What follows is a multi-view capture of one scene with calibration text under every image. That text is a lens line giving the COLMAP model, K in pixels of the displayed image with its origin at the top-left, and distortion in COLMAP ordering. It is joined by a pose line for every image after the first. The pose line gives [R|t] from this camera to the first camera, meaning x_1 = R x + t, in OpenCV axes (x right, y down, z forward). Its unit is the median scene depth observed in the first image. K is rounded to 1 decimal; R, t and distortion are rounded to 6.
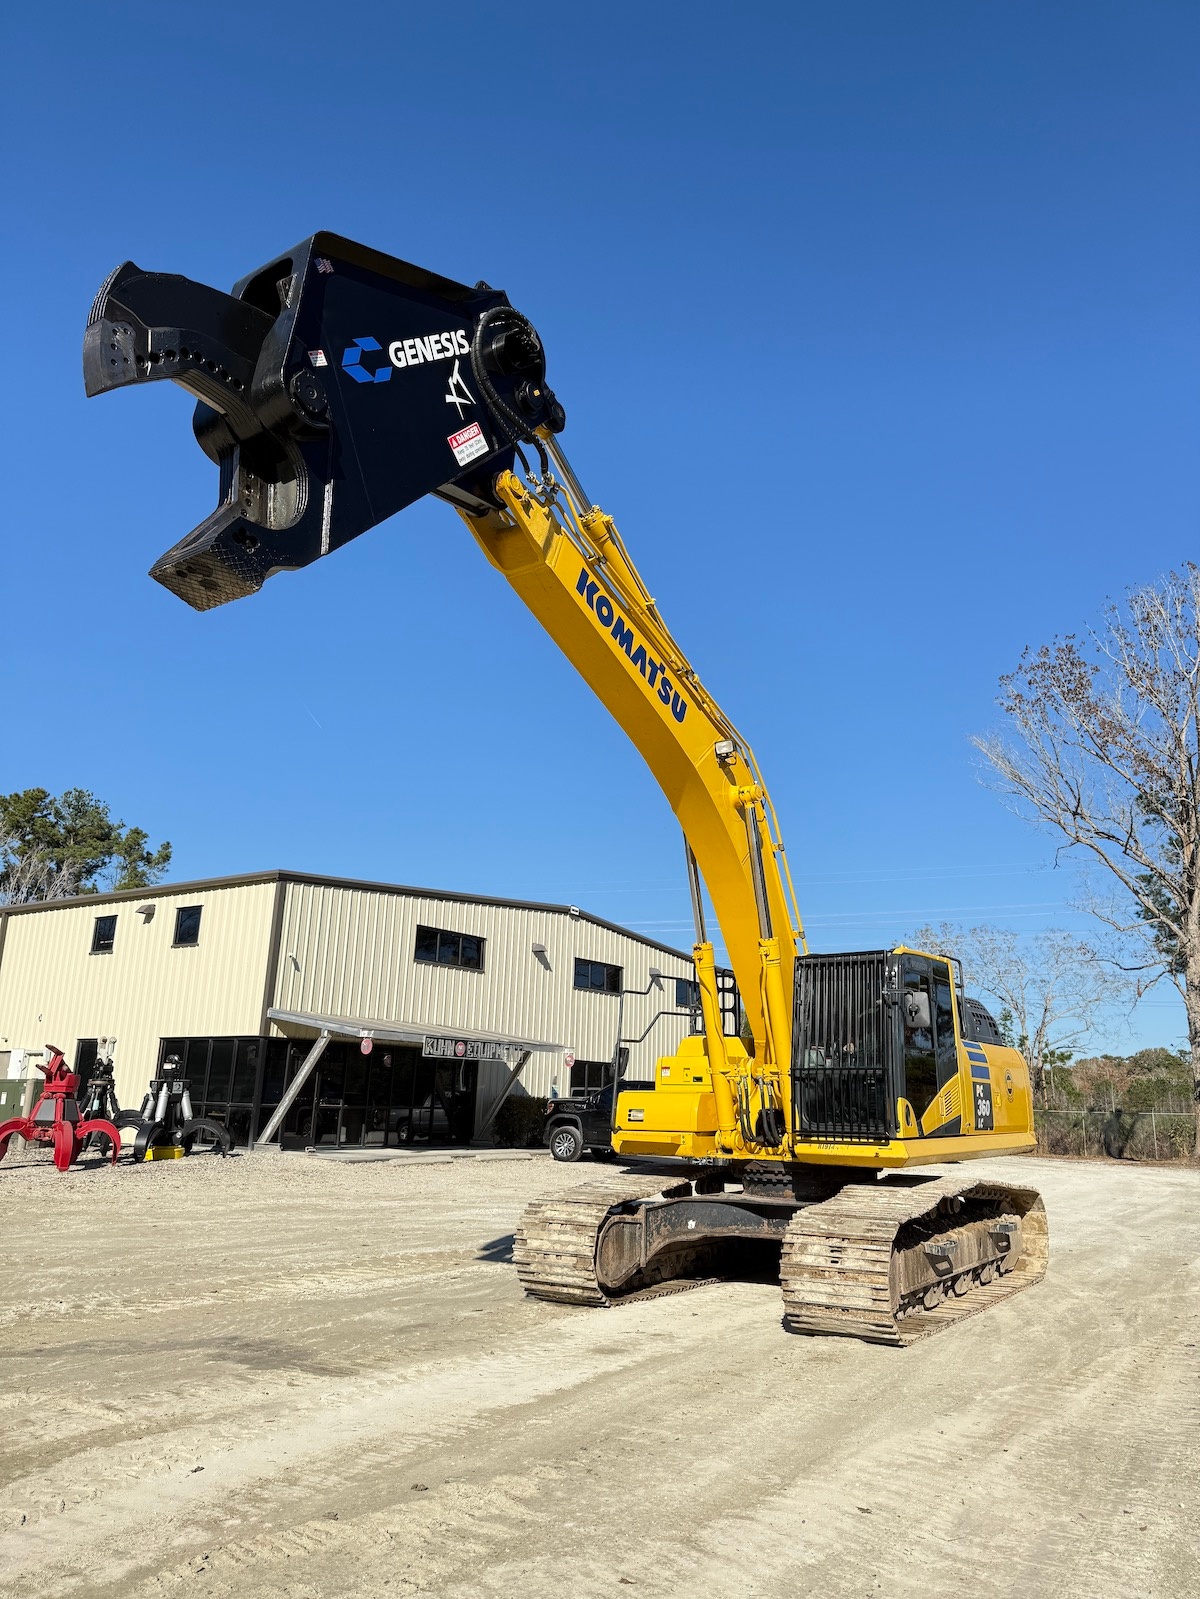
lens RADIAL K [[1118.2, 0, 602.4], [0, 1118.2, 802.3], [0, 0, 1]] dist [0.157189, -0.307545]
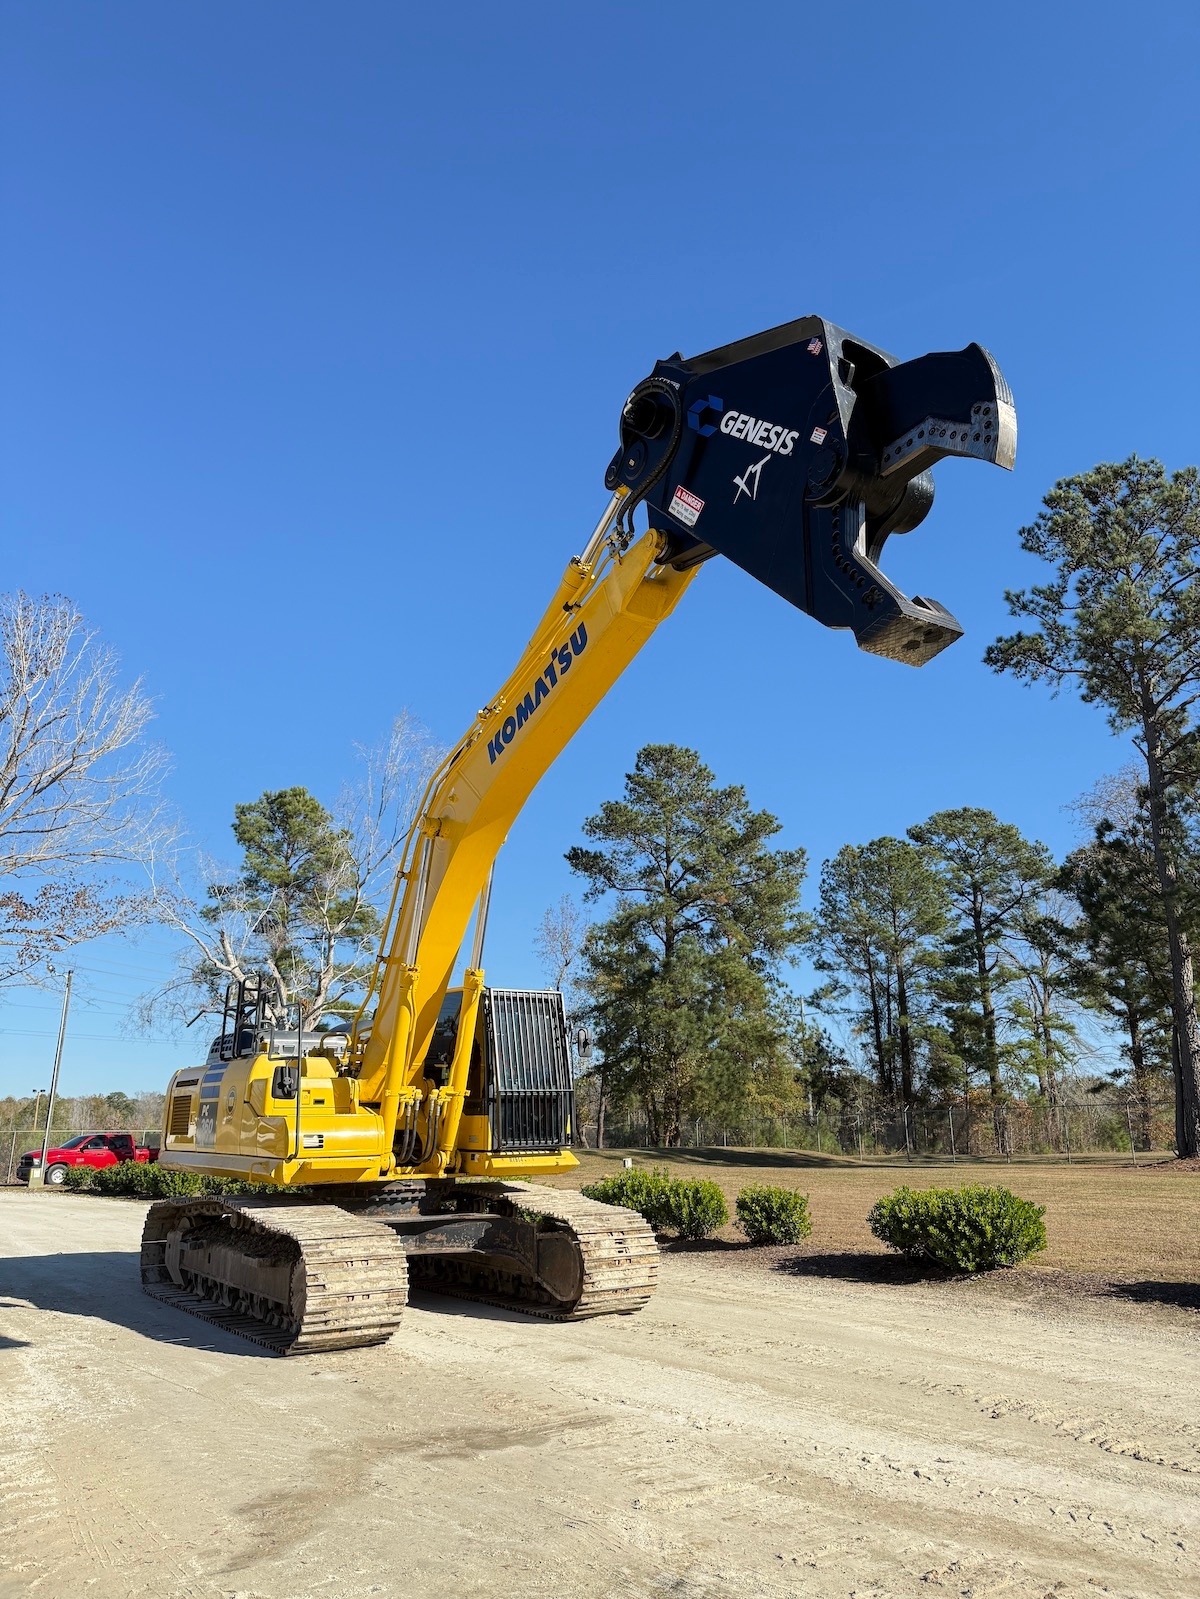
lens RADIAL K [[1136.2, 0, 600.2], [0, 1136.2, 803.7], [0, 0, 1]] dist [0.066728, -0.098653]
pose [[0.357509, 0.238750, 0.902877, -0.718889], [-0.230078, 0.959489, -0.162617, 0.102448], [-0.905125, -0.149595, 0.397957, 0.420955]]
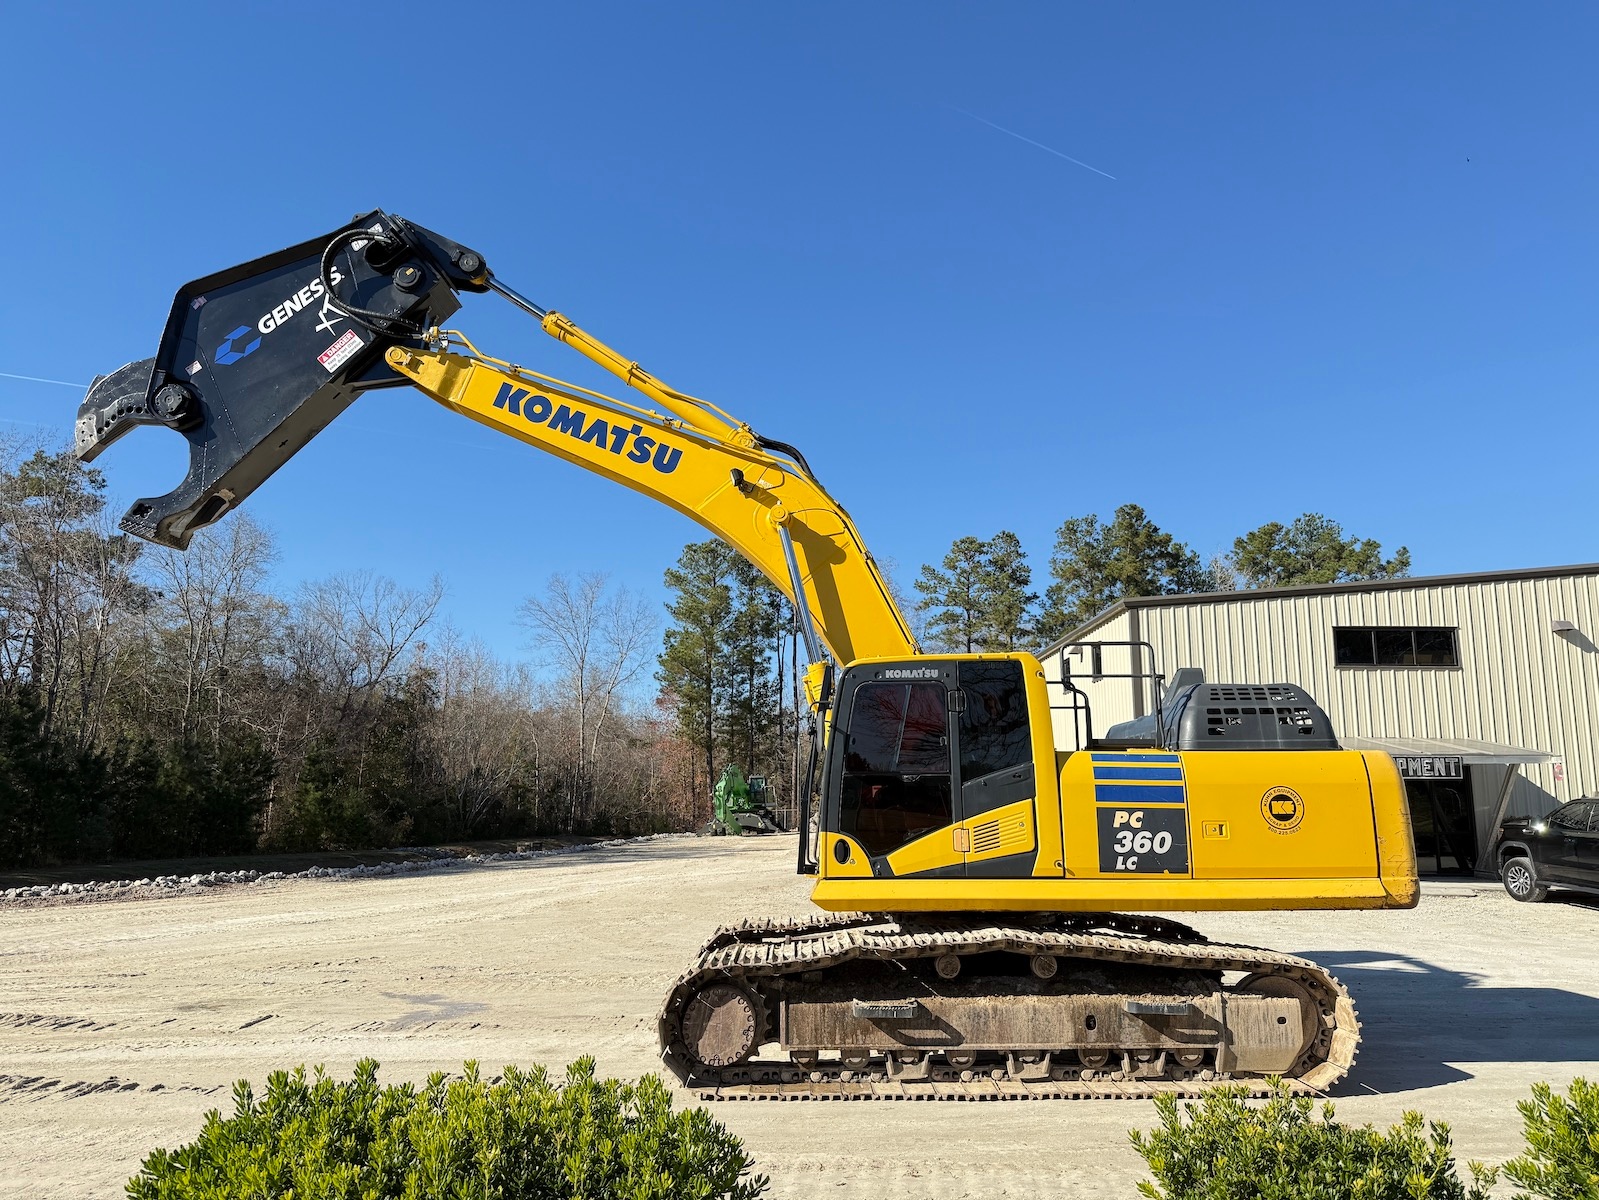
lens RADIAL K [[1125.0, 0, 794.7], [0, 1125.0, 602.8], [0, 0, 1]] dist [0.084649, -0.133698]
pose [[0.550244, -0.169691, -0.817580, 0.782717], [0.225845, 0.972883, -0.049927, 0.099214], [0.803882, -0.157174, 0.573647, 0.404360]]
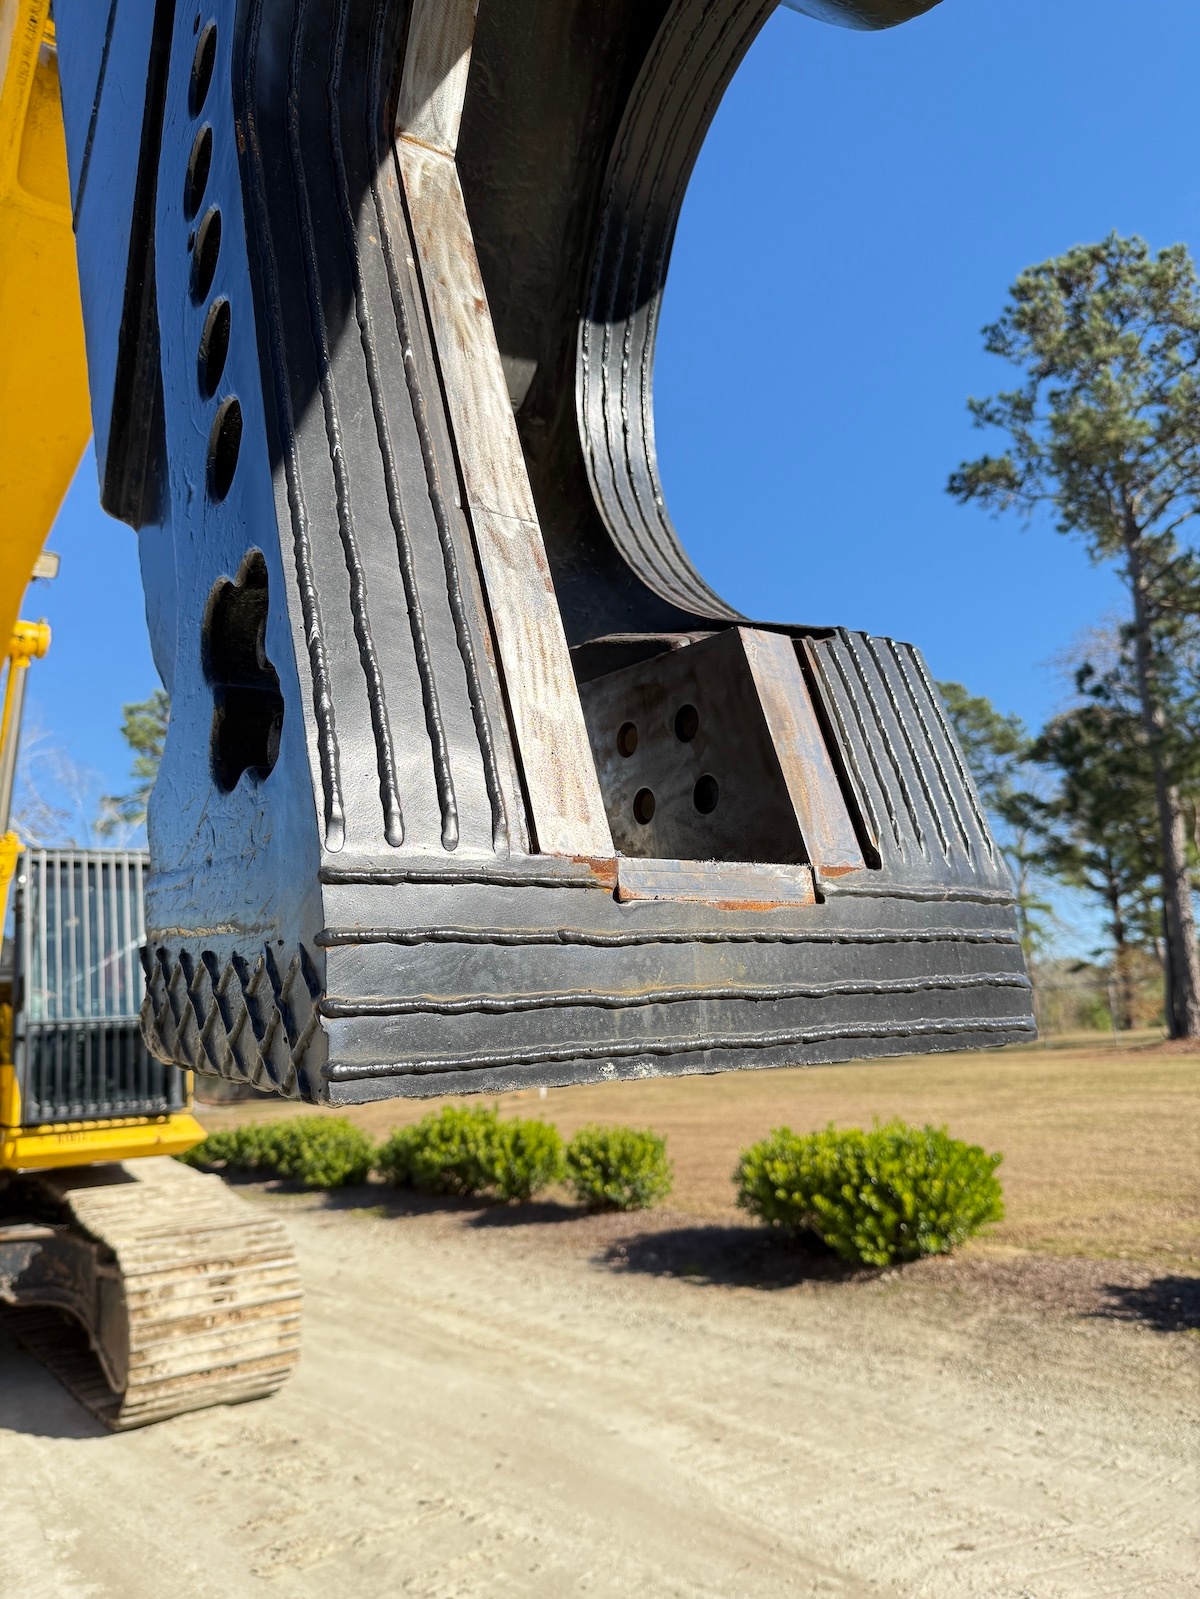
lens RADIAL K [[1146.2, 0, 598.2], [0, 1146.2, 811.7], [0, 0, 1]] dist [0.043100, -0.075346]
pose [[0.350400, 0.142366, 0.925717, -0.266134], [-0.183425, 0.979671, -0.081234, 0.096701], [-0.918463, -0.141335, 0.369390, 0.411823]]
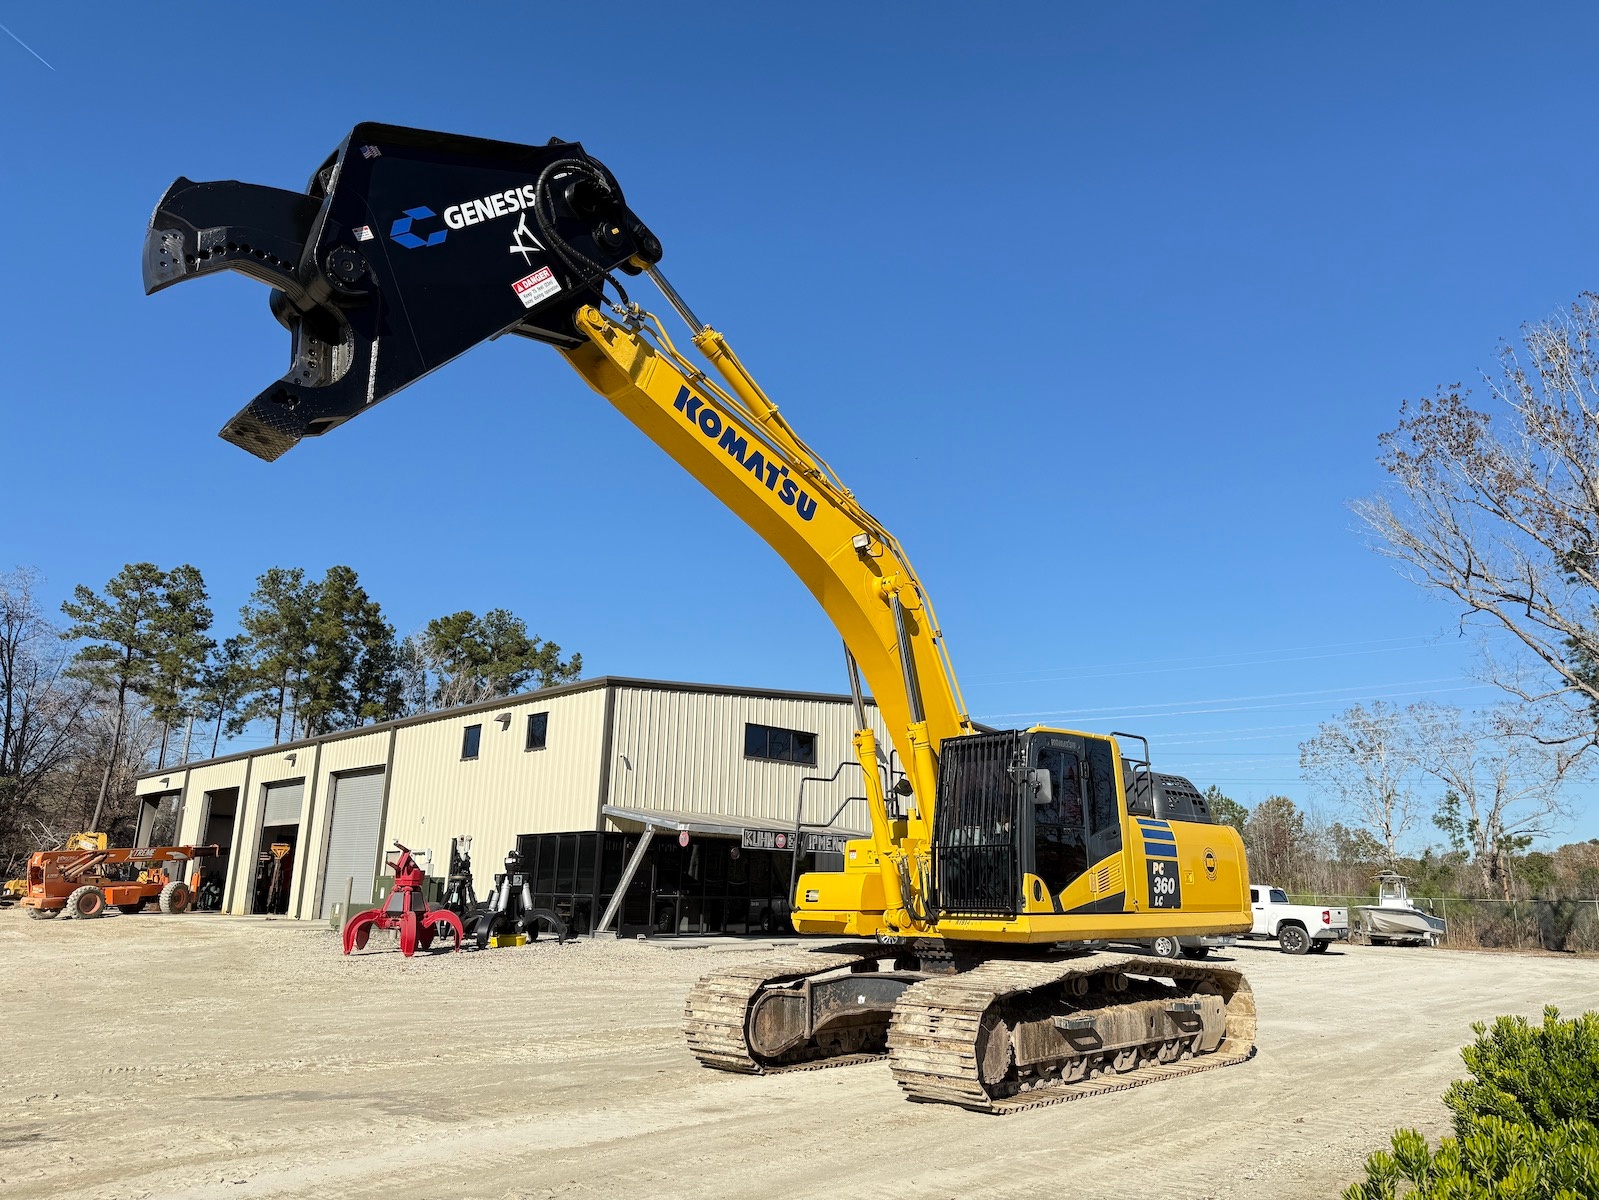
lens RADIAL K [[1118.2, 0, 803.2], [0, 1118.2, 597.5], [0, 0, 1]] dist [0.157189, -0.307545]
pose [[0.980596, -0.058160, -0.187214, 0.213392], [0.057992, 0.998297, -0.006377, 0.005859], [0.187266, -0.004604, 0.982298, -0.027738]]
